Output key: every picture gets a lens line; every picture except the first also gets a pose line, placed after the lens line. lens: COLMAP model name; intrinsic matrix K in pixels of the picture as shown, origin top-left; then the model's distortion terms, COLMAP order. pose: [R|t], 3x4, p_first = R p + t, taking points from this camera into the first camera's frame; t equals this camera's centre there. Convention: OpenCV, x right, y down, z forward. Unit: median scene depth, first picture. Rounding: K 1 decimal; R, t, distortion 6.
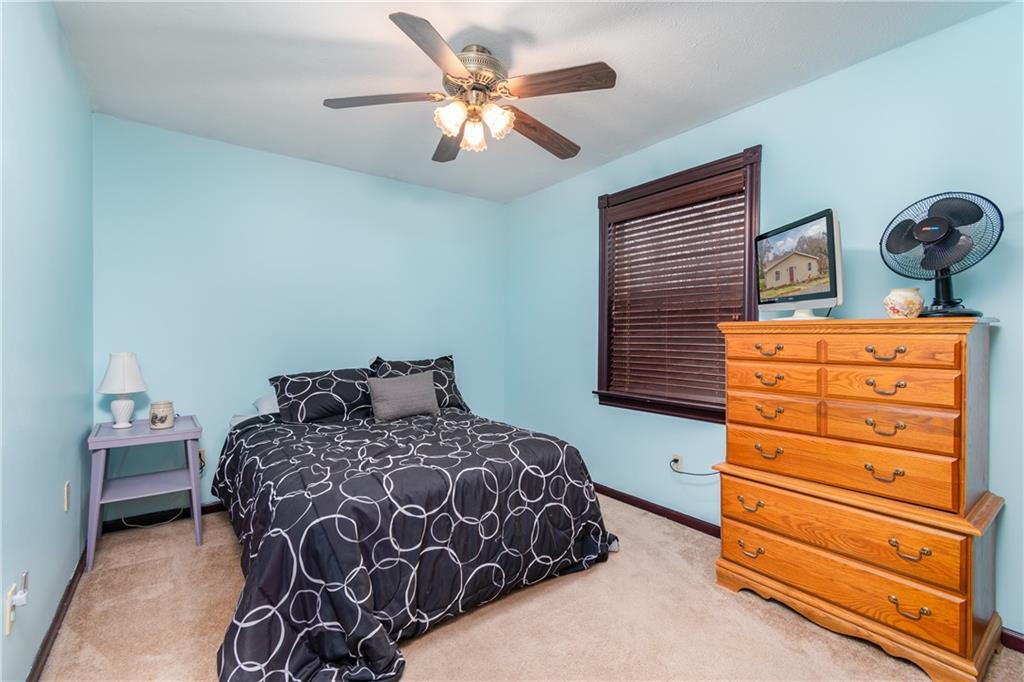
lens RADIAL K [[451.9, 0, 512.0], [0, 451.9, 341.0], [0, 0, 1]] dist [0.000287, -0.000082]
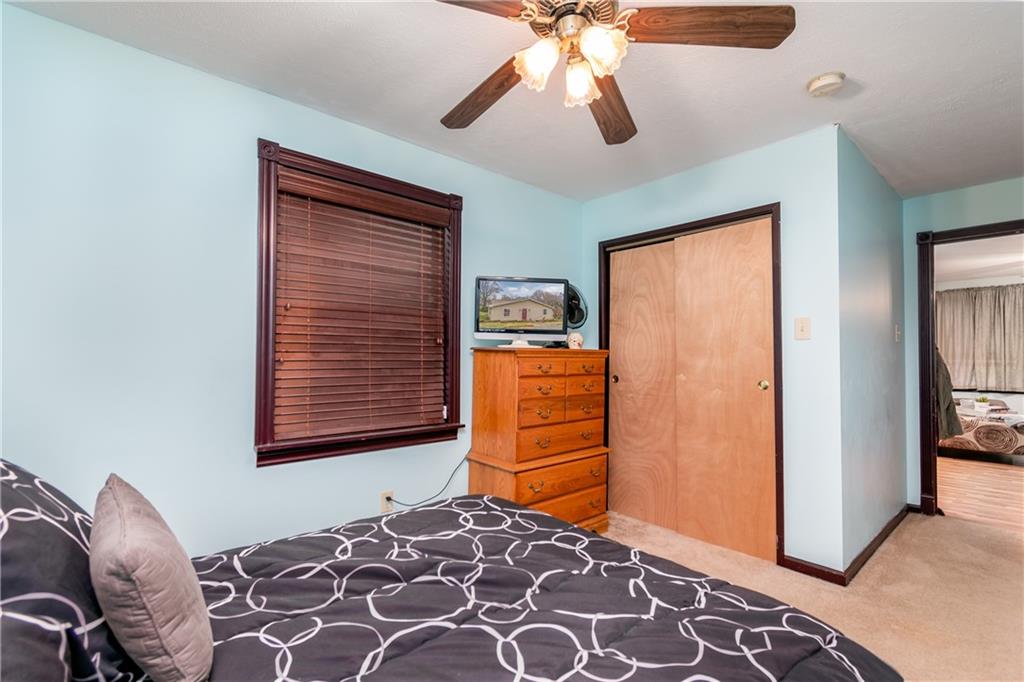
lens RADIAL K [[481.0, 0, 512.4], [0, 481.0, 357.1], [0, 0, 1]] dist [-0.000333, -0.000073]
pose [[-0.098801, 0.005245, 0.995093, -0.822922], [0.010565, 0.999935, -0.004222, -0.010101], [-0.995051, 0.010096, -0.098850, 1.152664]]
